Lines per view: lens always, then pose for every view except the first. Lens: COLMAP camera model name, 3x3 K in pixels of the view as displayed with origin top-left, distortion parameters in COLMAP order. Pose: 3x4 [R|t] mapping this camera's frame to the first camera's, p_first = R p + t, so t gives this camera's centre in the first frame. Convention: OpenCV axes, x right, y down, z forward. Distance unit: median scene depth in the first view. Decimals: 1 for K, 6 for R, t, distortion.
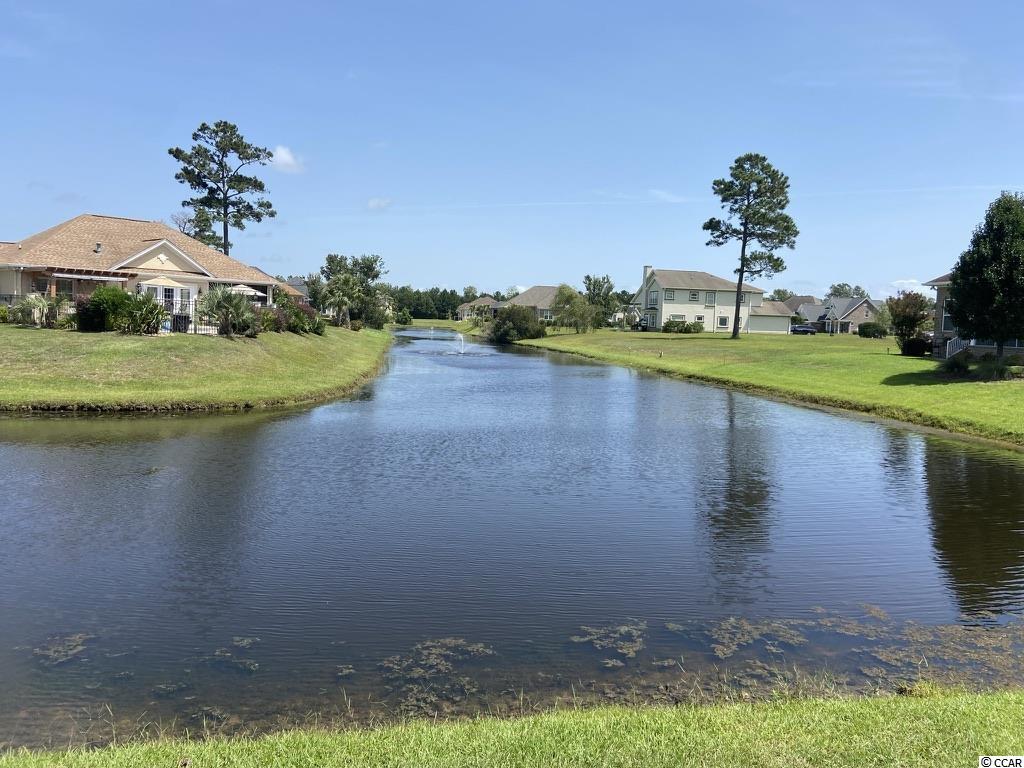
lens RADIAL K [[748.4, 0, 508.2], [0, 748.4, 364.7], [0, 0, 1]] dist [0.100858, -0.144868]
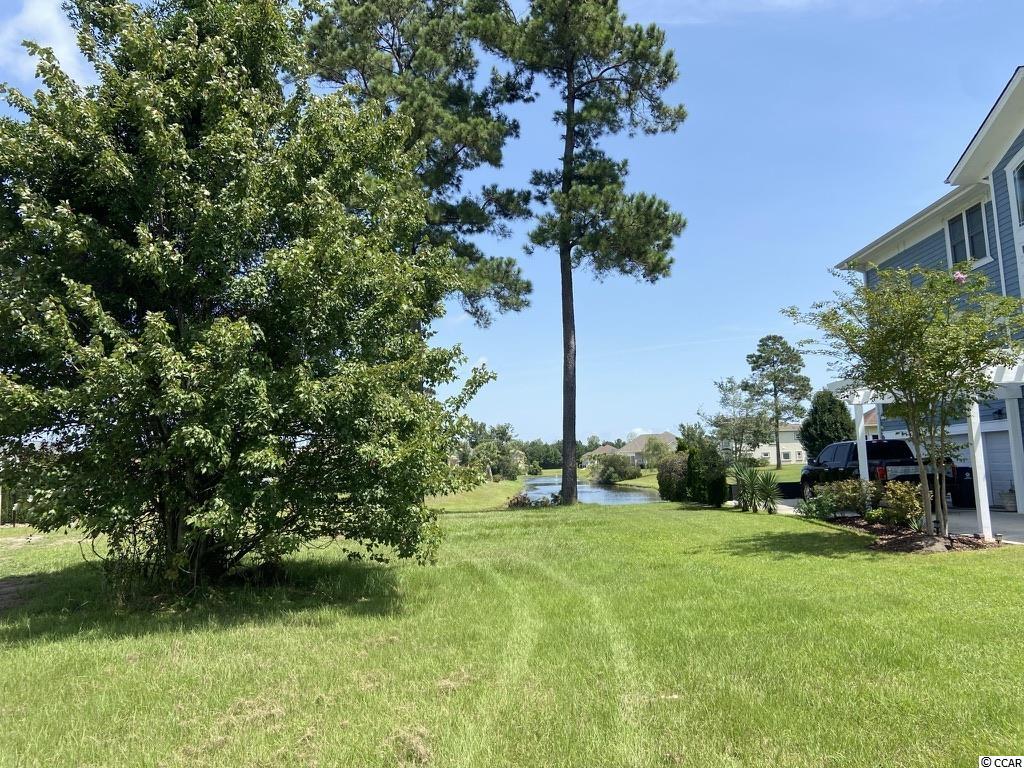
lens RADIAL K [[762.3, 0, 512.0], [0, 762.3, 384.0], [0, 0, 1]] dist [0.005565, -0.071219]
pose [[0.982806, -0.086928, -0.162901, 0.087043], [0.058304, 0.983211, -0.172907, 0.027148], [0.175197, 0.160436, 0.971373, -0.489818]]
